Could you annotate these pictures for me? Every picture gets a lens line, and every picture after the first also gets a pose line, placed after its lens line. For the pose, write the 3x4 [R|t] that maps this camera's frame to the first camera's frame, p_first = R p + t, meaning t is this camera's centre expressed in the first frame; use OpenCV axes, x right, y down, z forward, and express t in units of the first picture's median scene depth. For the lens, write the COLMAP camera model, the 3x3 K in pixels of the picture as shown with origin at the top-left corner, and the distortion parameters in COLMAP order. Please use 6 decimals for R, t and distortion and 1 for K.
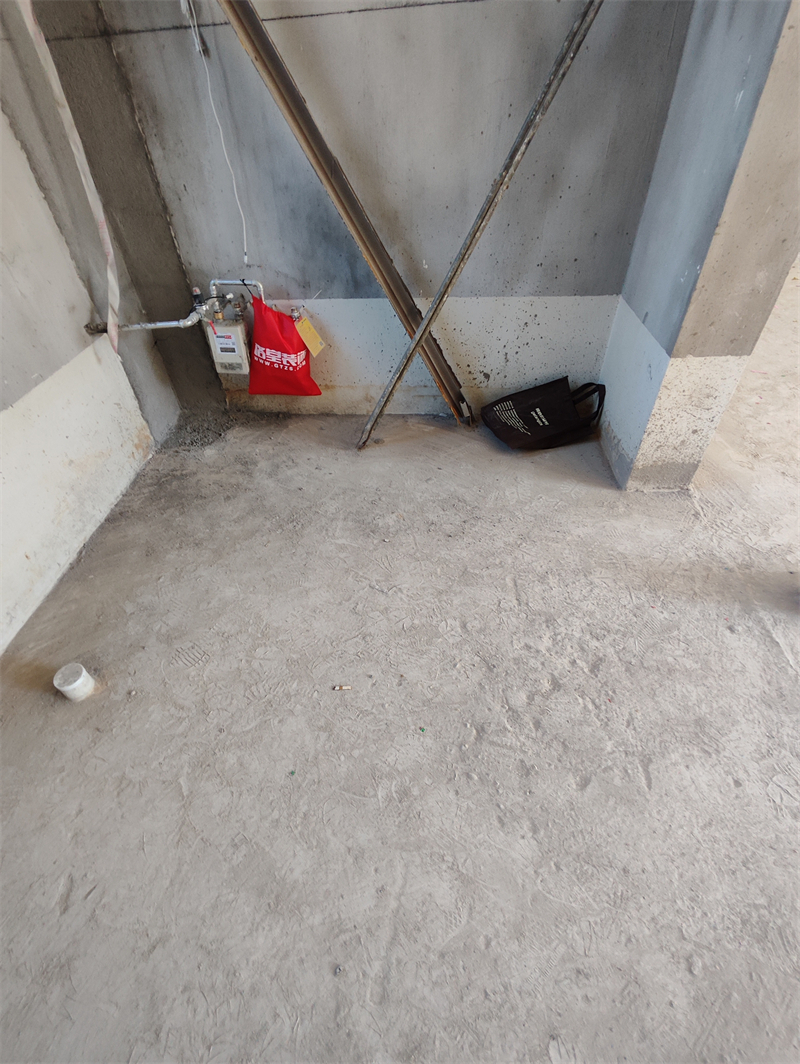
lens RADIAL K [[484.2, 0, 385.9], [0, 484.2, 535.7], [0, 0, 1]] dist [-0.007136, 0.007062]
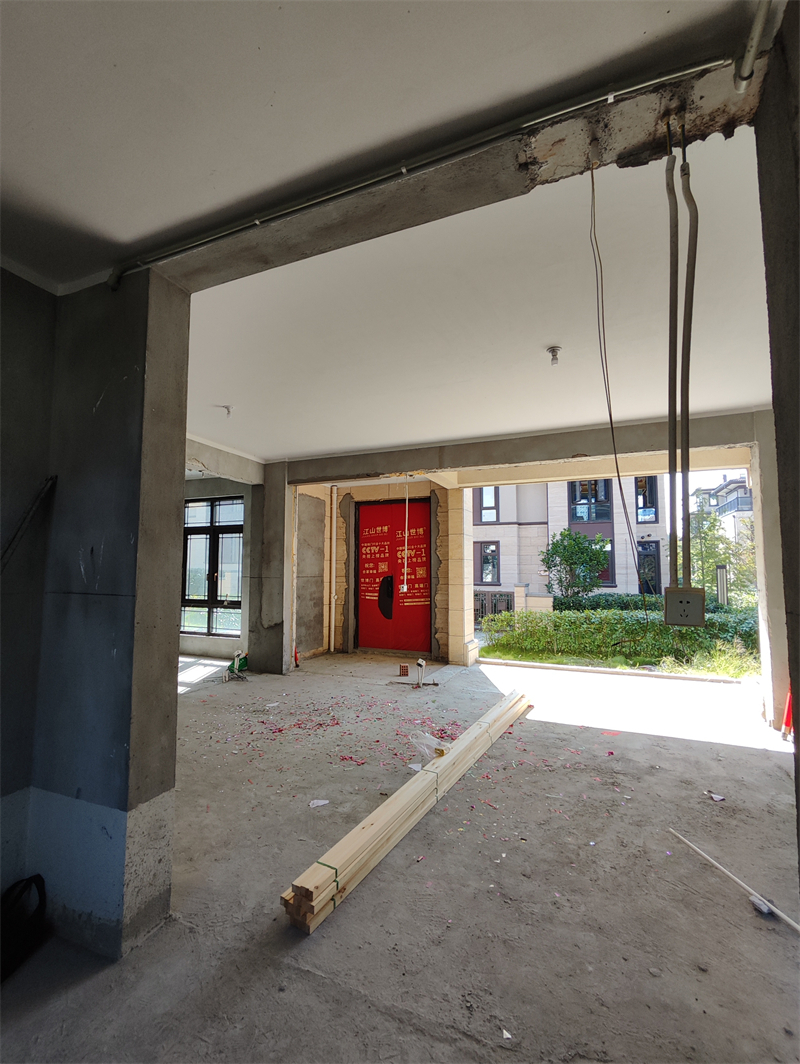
lens RADIAL K [[484.2, 0, 386.3], [0, 484.2, 532.2], [0, 0, 1]] dist [-0.007136, 0.007062]
pose [[0.315767, 0.140004, 0.938451, -0.390974], [0.640089, 0.698669, -0.319606, -0.039633], [-0.700413, 0.701613, 0.131002, -0.112683]]
